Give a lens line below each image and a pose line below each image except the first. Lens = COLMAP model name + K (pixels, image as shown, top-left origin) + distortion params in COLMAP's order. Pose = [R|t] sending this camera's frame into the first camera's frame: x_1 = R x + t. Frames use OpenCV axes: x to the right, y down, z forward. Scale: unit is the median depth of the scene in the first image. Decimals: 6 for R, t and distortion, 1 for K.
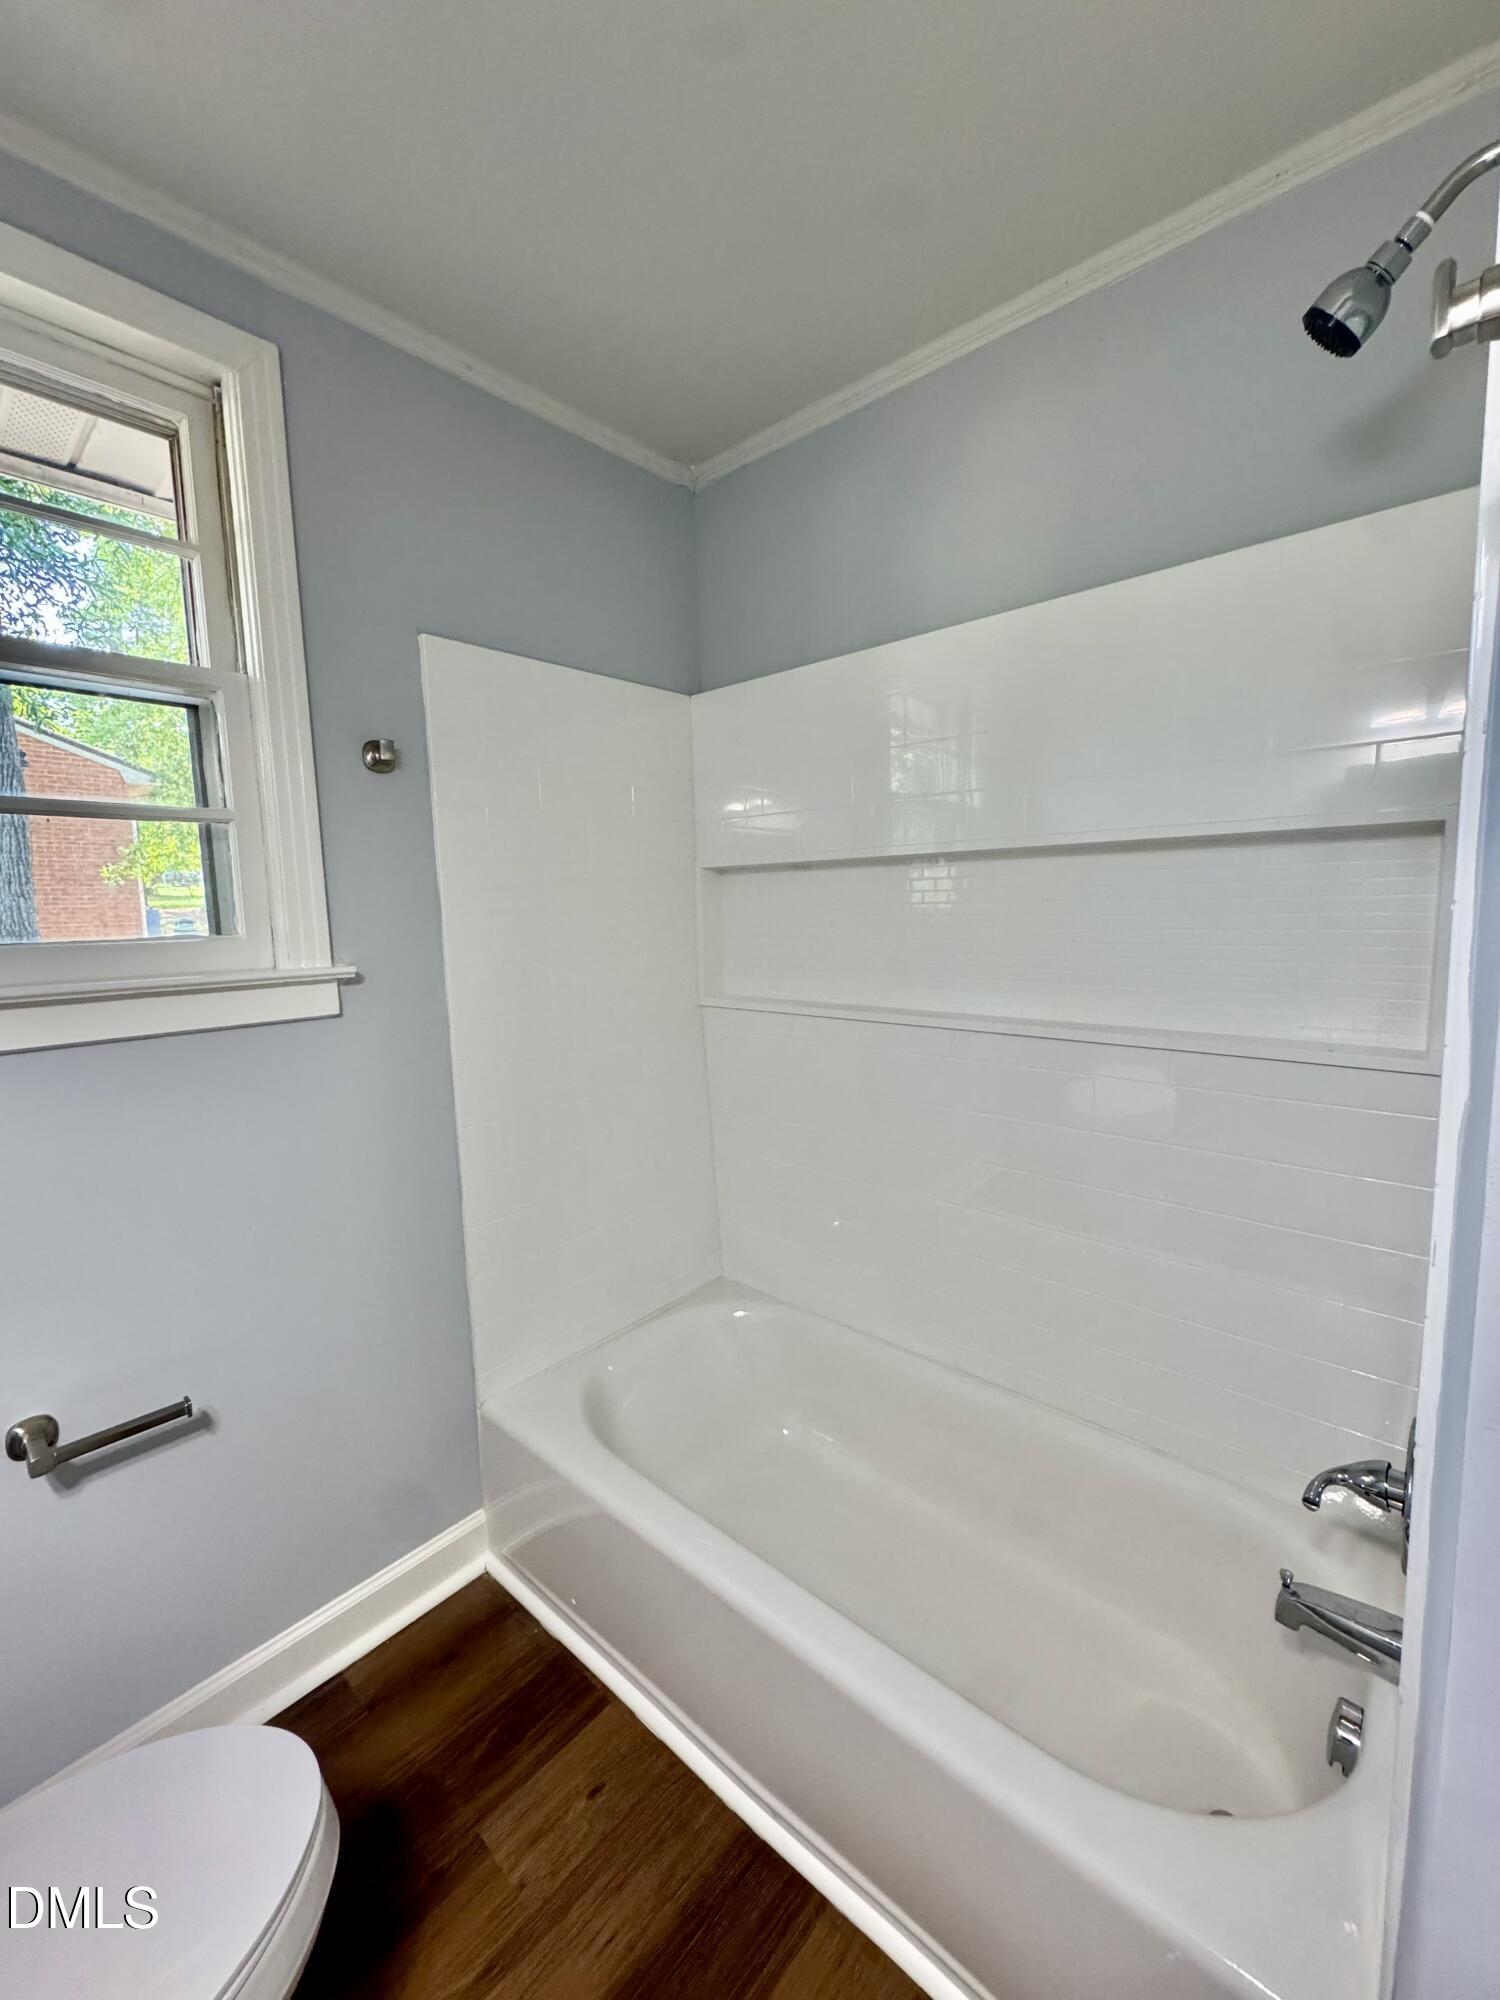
lens RADIAL K [[801.2, 0, 756.8], [0, 801.2, 1000.0], [0, 0, 1]] dist [-0.003207, 0.000389]
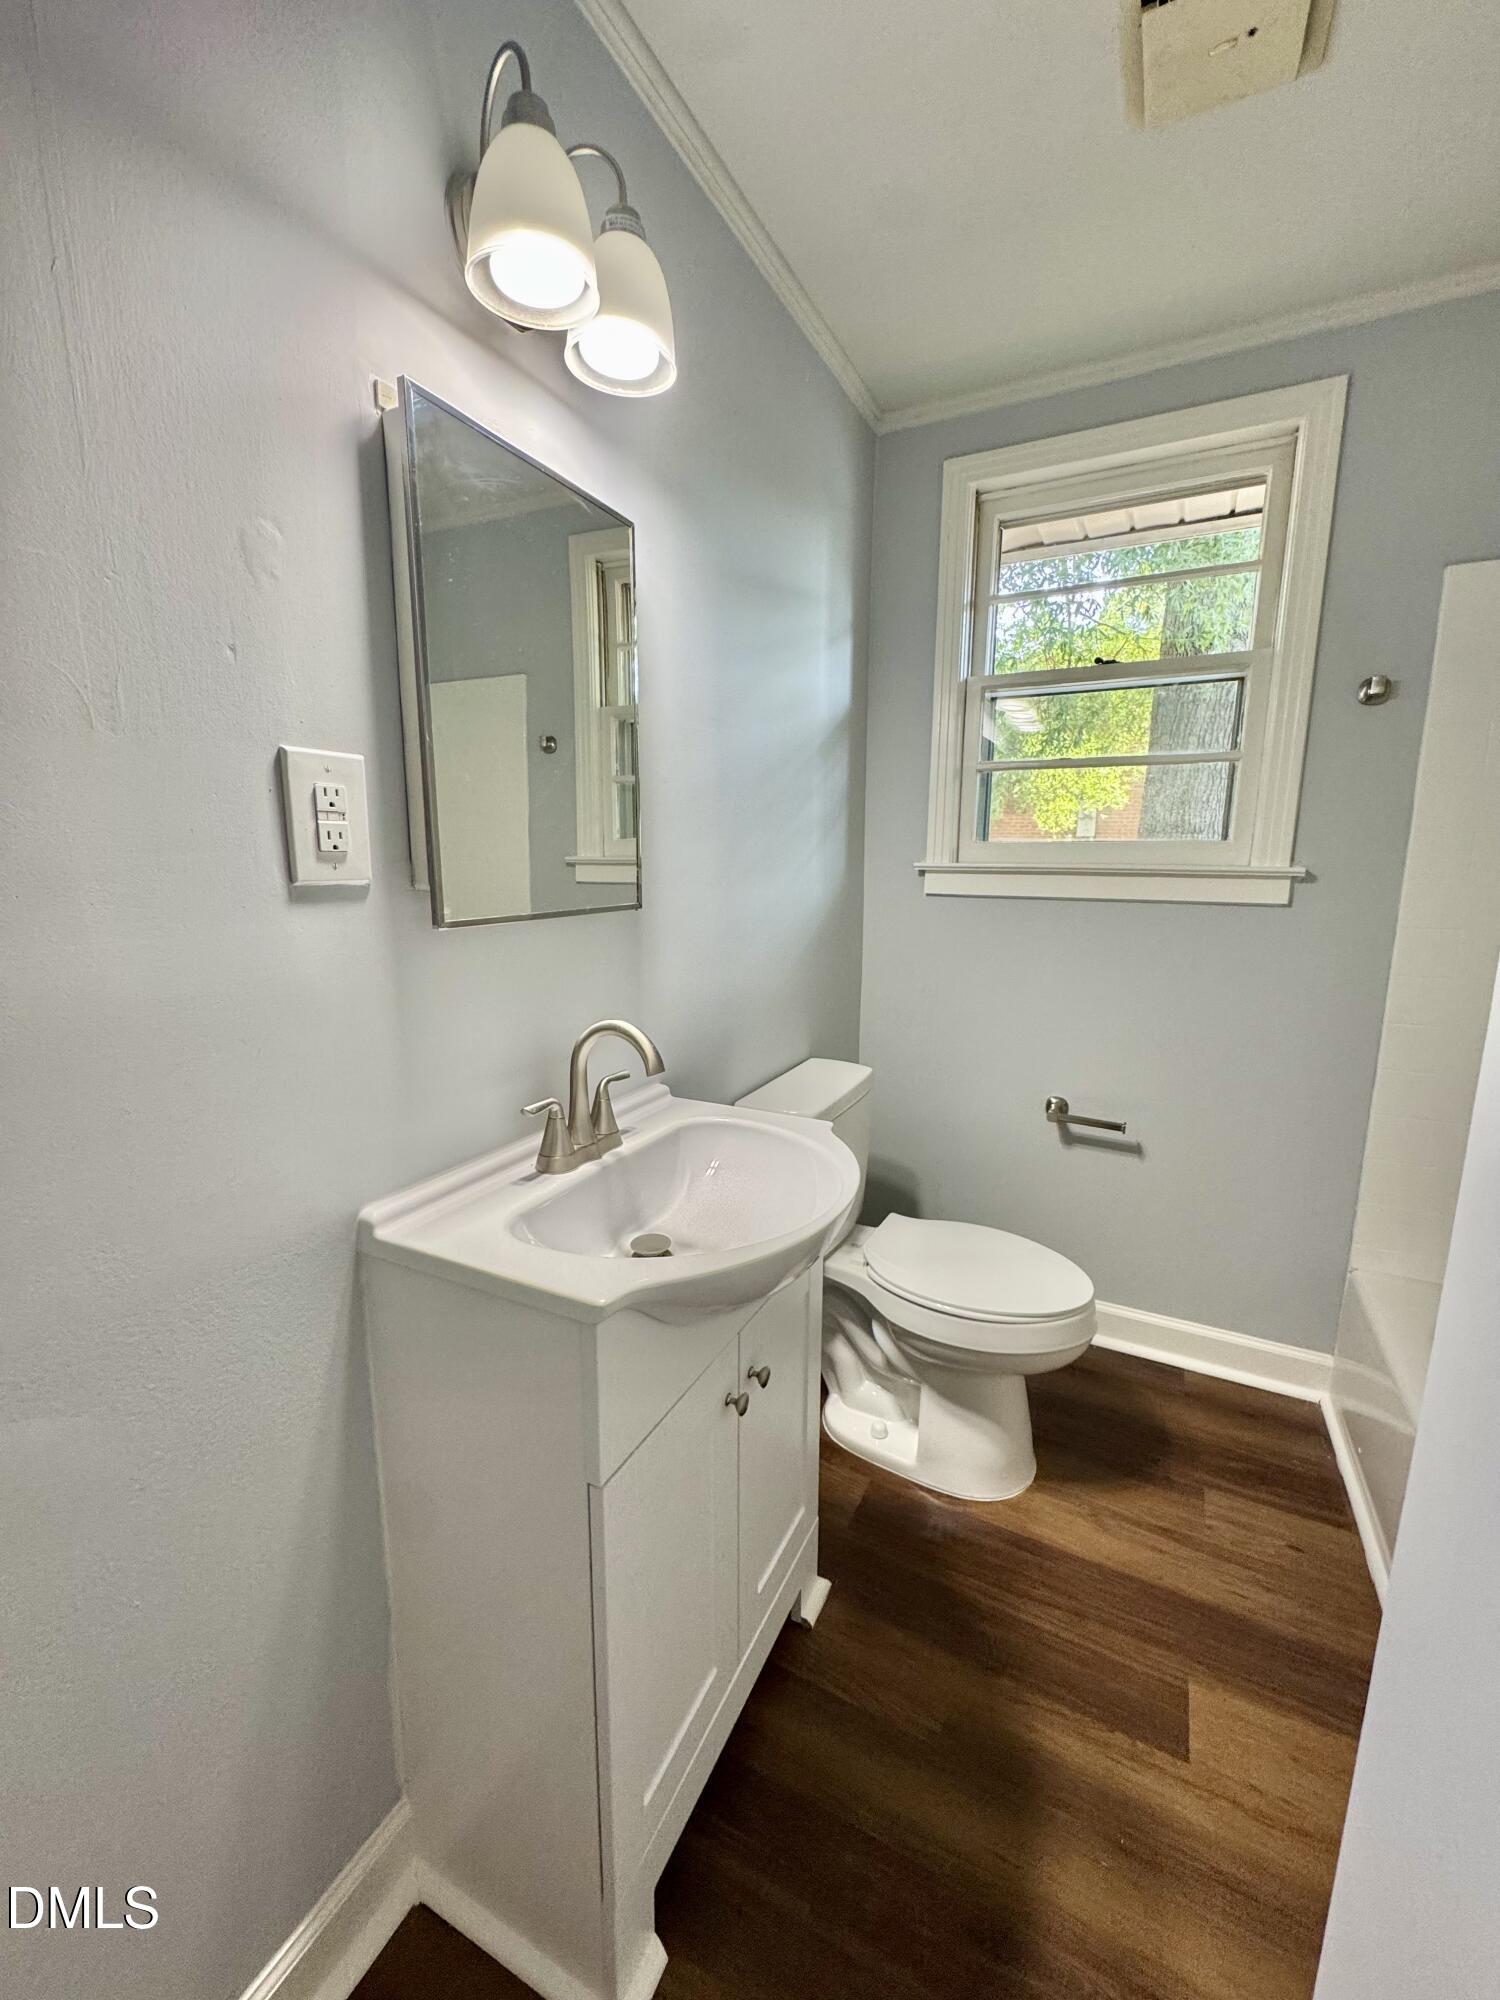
lens RADIAL K [[801.2, 0, 748.7], [0, 801.2, 998.2], [0, 0, 1]] dist [-0.003207, 0.000389]
pose [[0.247436, 0.197142, -0.948636, 0.527559], [-0.123910, 0.977481, 0.170816, 0.053773], [0.960948, 0.075279, 0.266292, -0.175171]]
